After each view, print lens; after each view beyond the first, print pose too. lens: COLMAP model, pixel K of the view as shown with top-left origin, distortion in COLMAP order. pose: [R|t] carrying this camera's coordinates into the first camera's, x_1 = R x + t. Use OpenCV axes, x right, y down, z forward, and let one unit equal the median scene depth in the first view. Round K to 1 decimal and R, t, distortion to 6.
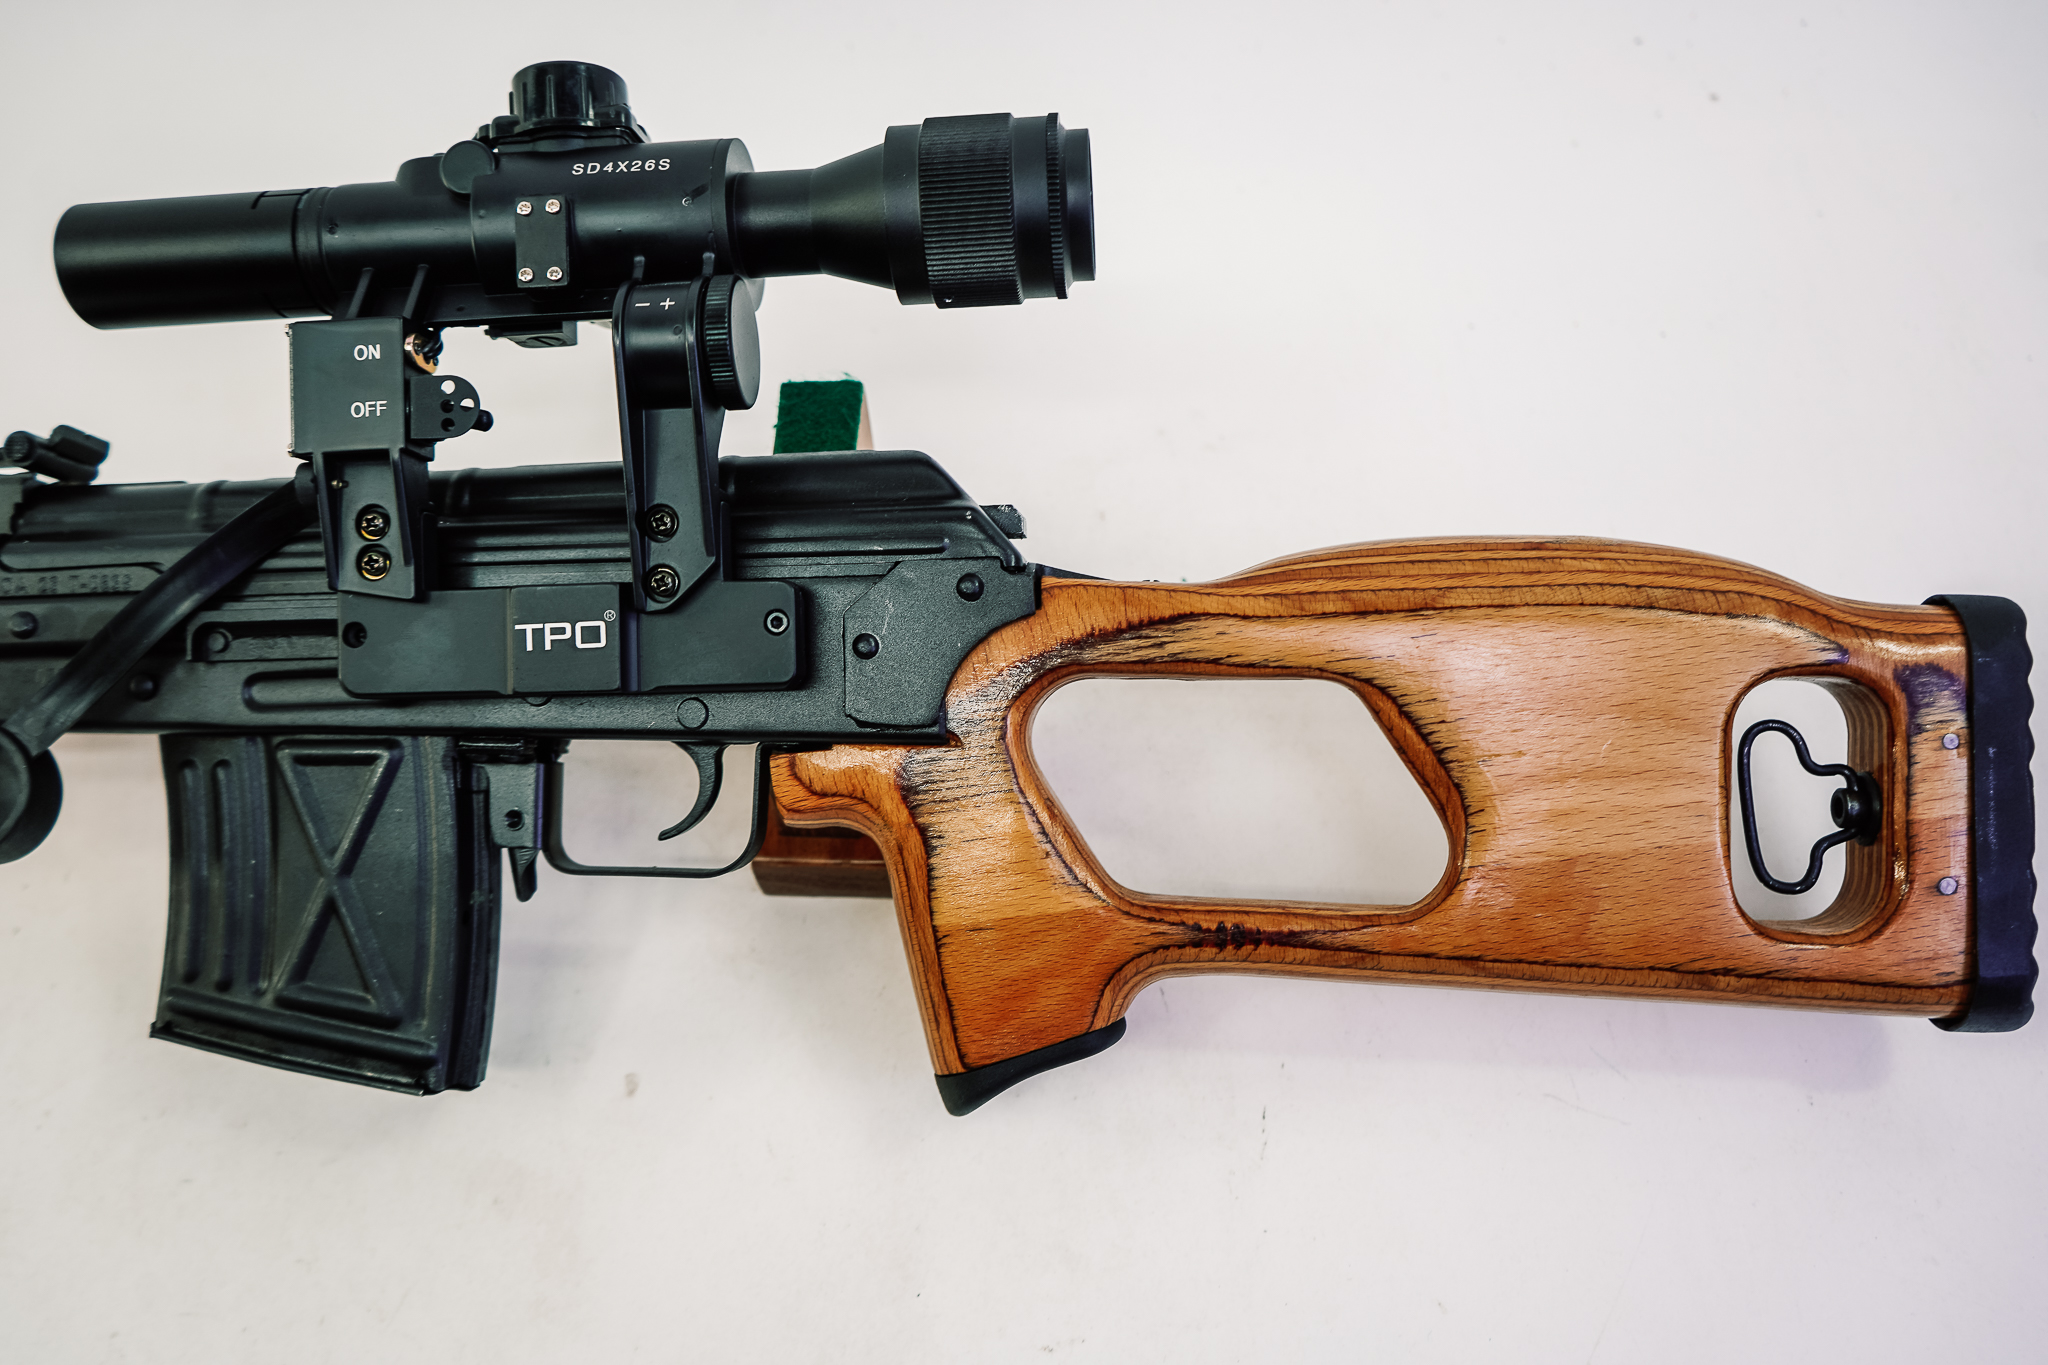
lens RADIAL K [[1653.2, 0, 1024.0], [0, 1653.2, 682.5], [0, 0, 1]] dist [-0.018755, -0.004423]
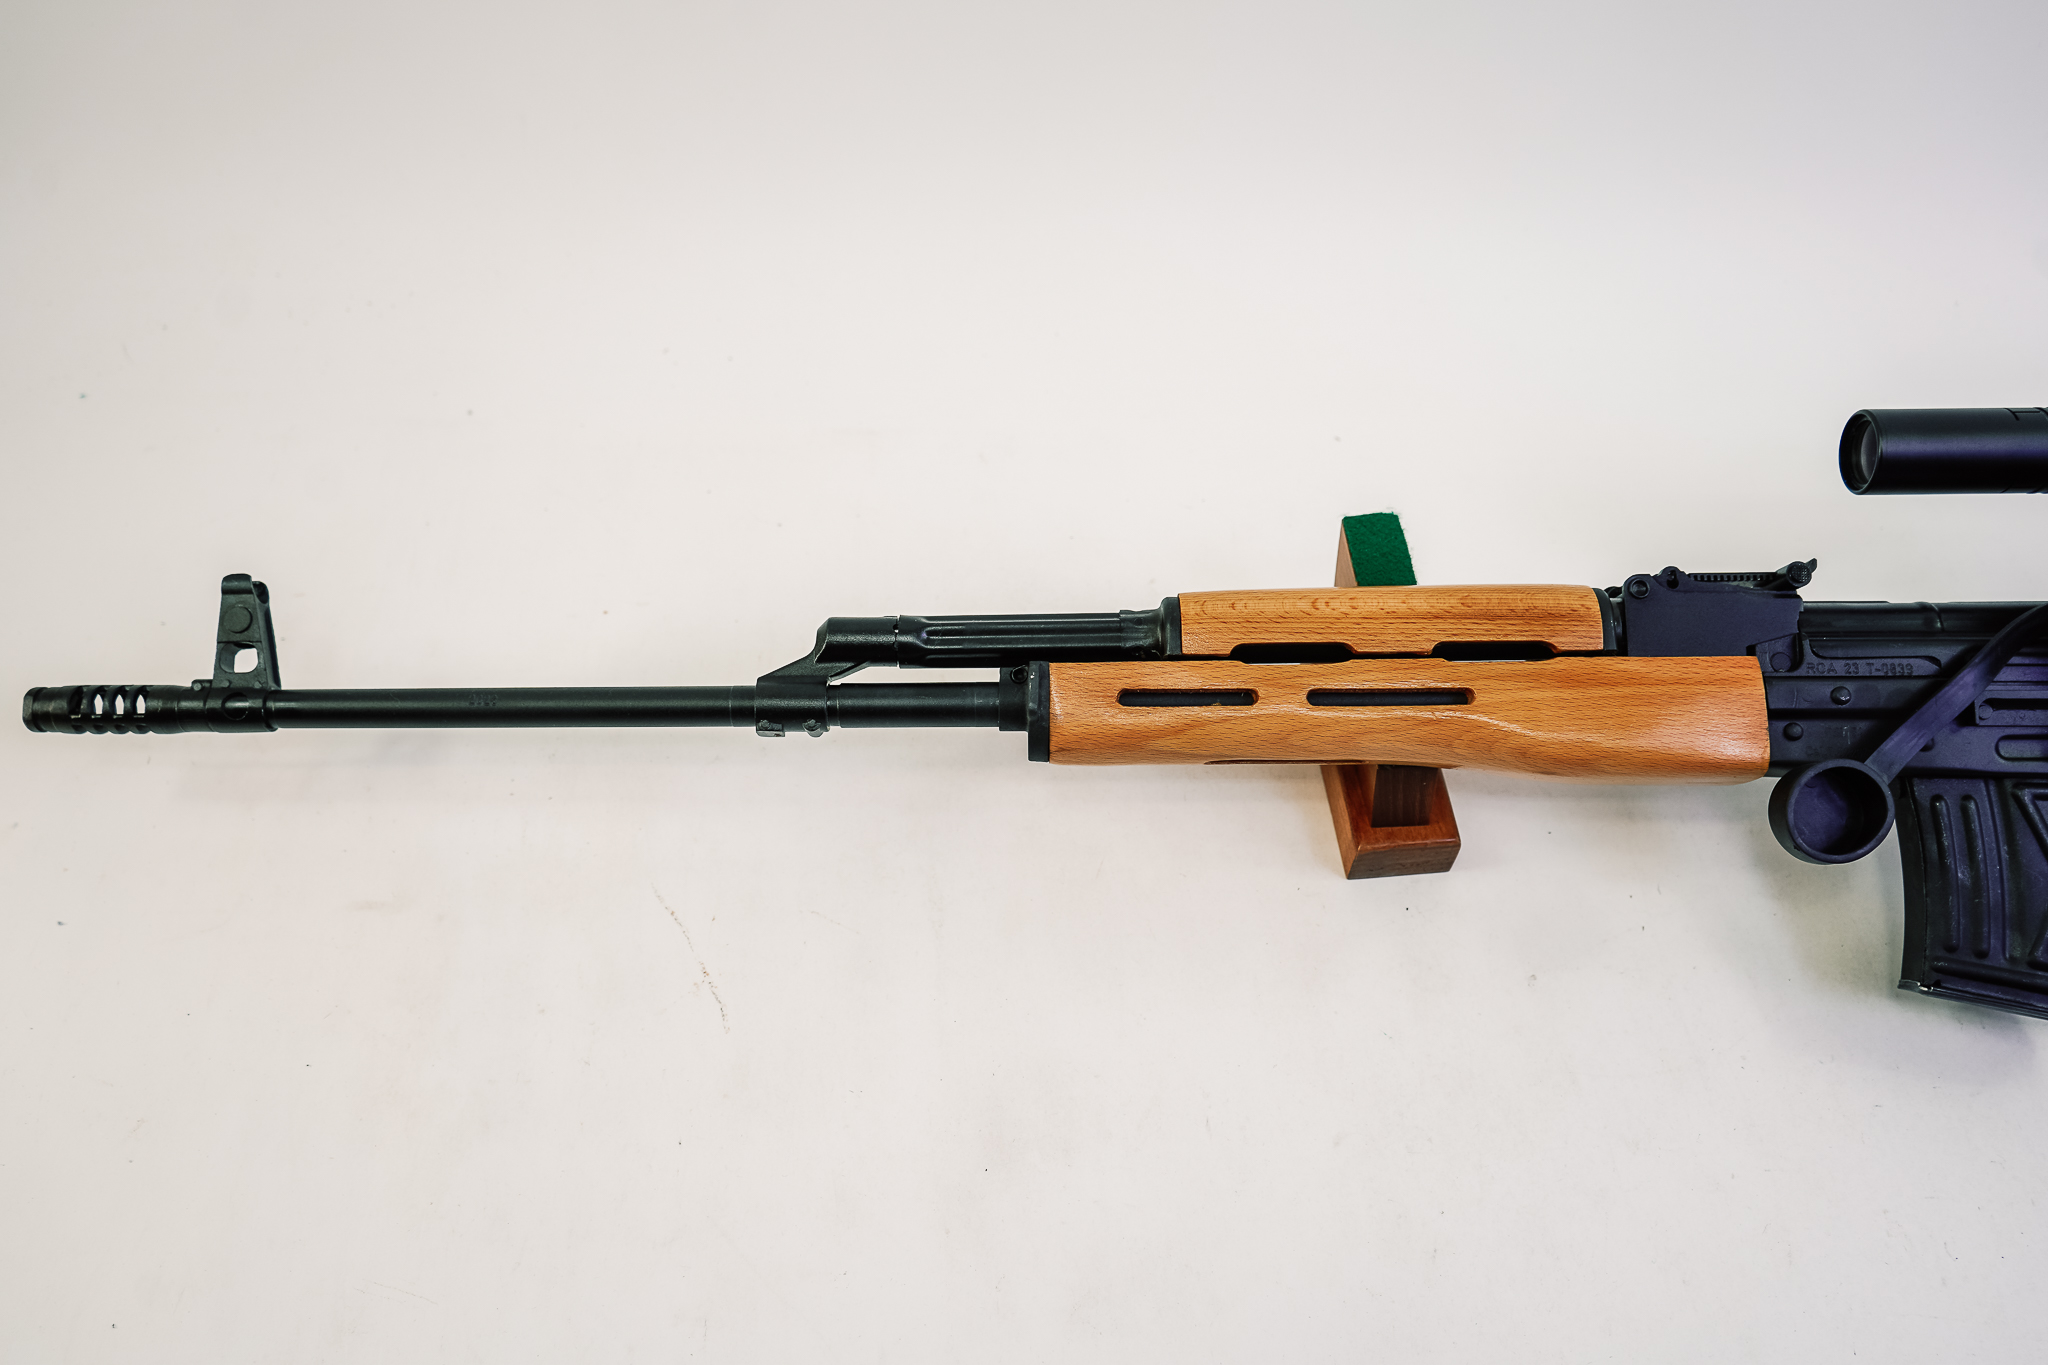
lens RADIAL K [[1653.2, 0, 1024.0], [0, 1653.2, 682.5], [0, 0, 1]] dist [-0.018755, -0.004423]
pose [[0.997307, 0.034878, 0.064519, -1.459626], [-0.028584, 0.994969, -0.096022, 0.114239], [-0.067543, 0.093919, 0.993286, -0.383631]]
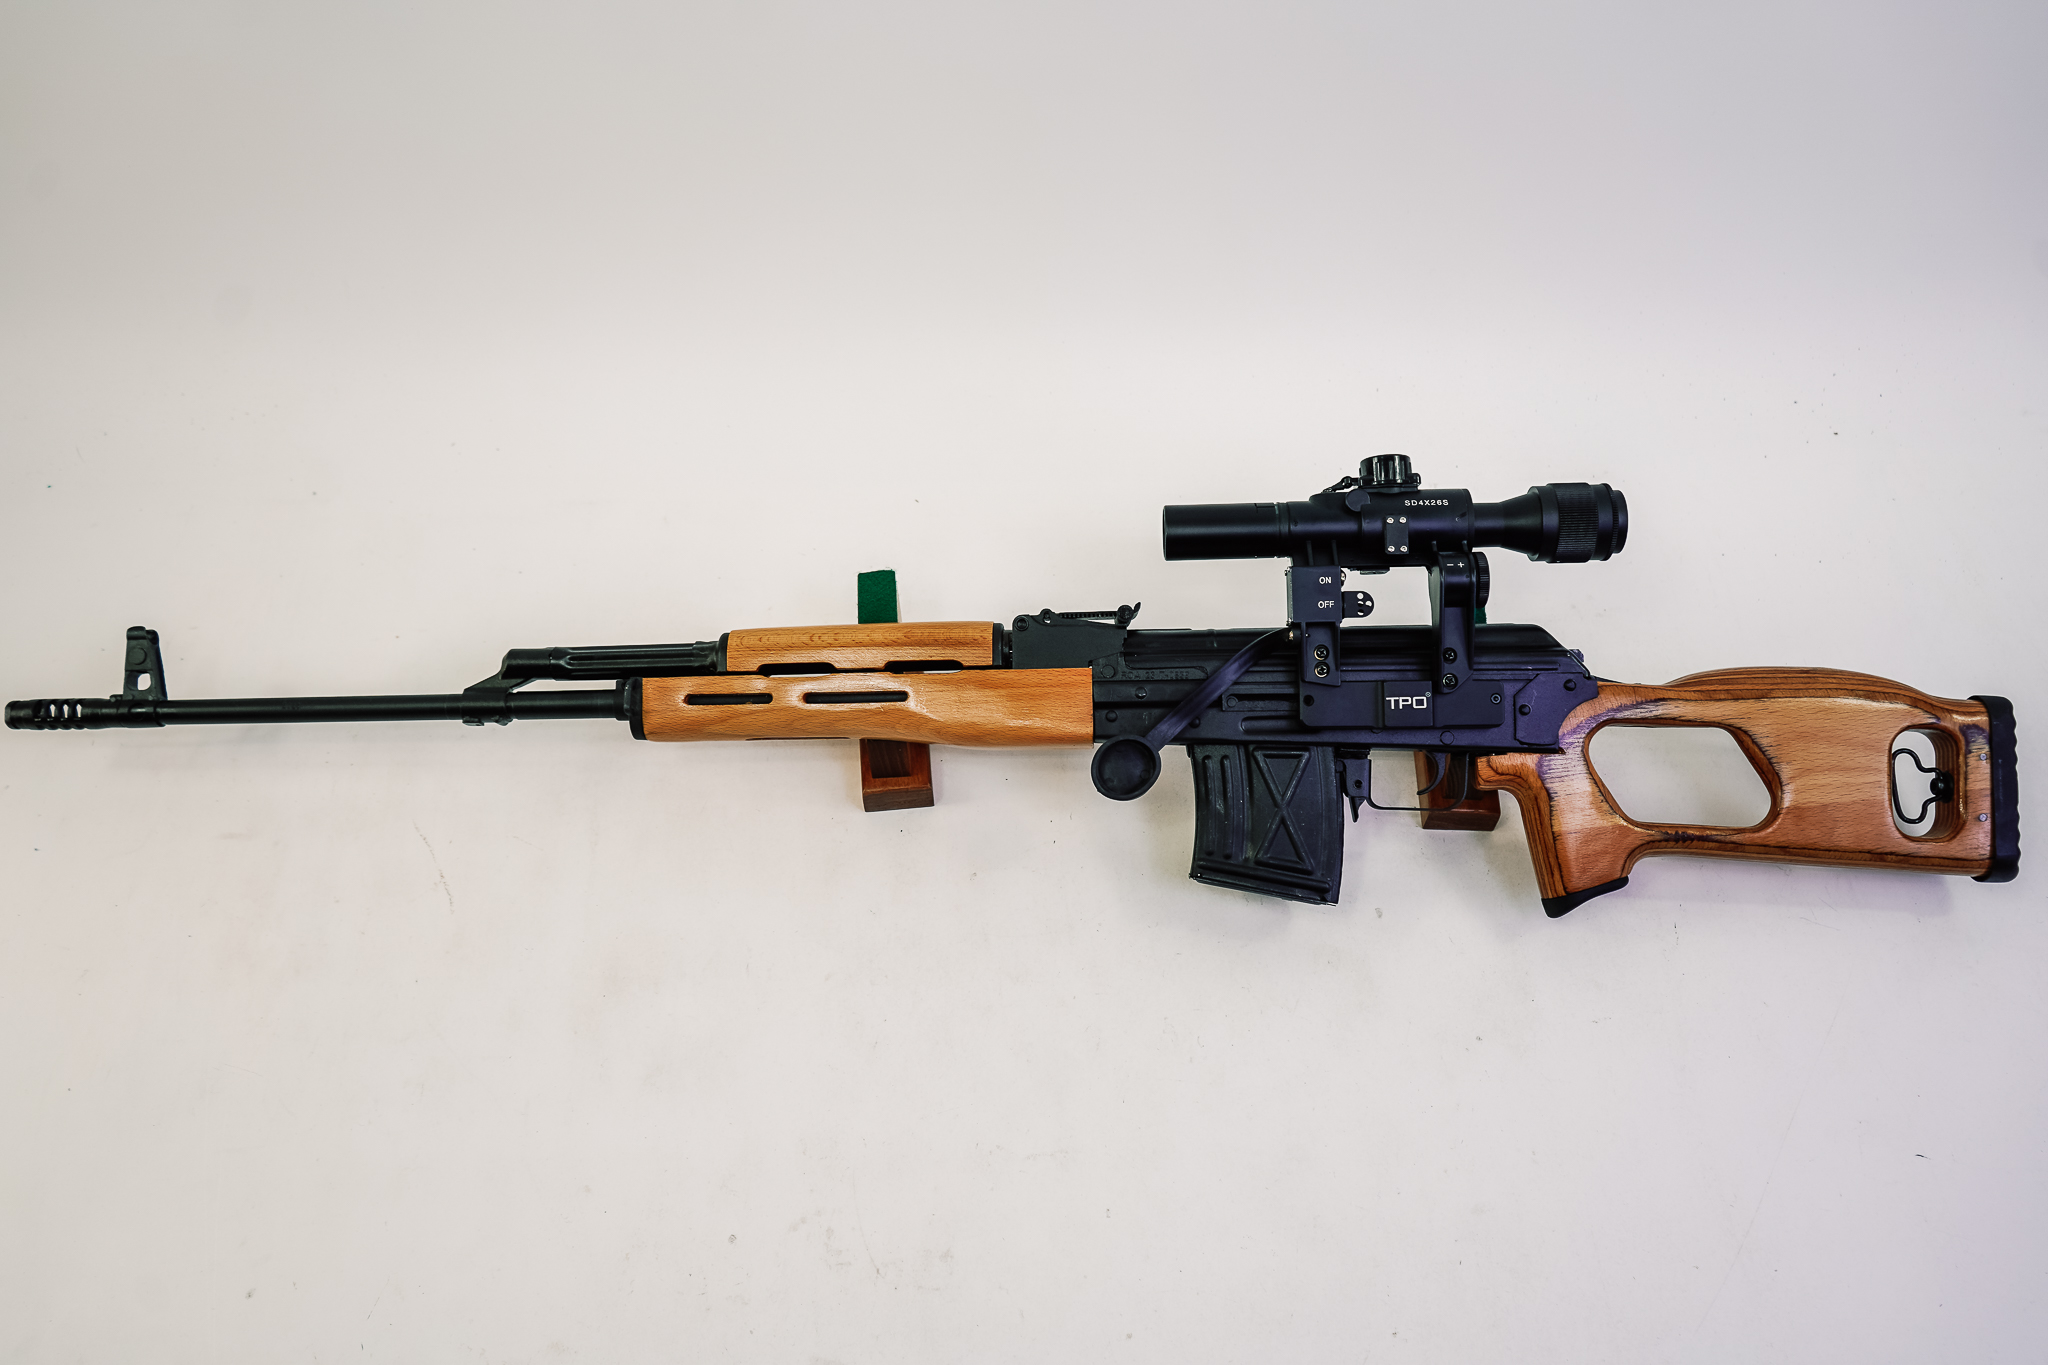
lens RADIAL K [[1653.2, 0, 1024.0], [0, 1653.2, 682.5], [0, 0, 1]] dist [-0.018755, -0.004423]
pose [[0.999066, 0.018359, 0.039128, -0.885234], [-0.016460, 0.998696, -0.048321, 0.063164], [-0.039964, 0.047632, 0.998065, -1.275548]]
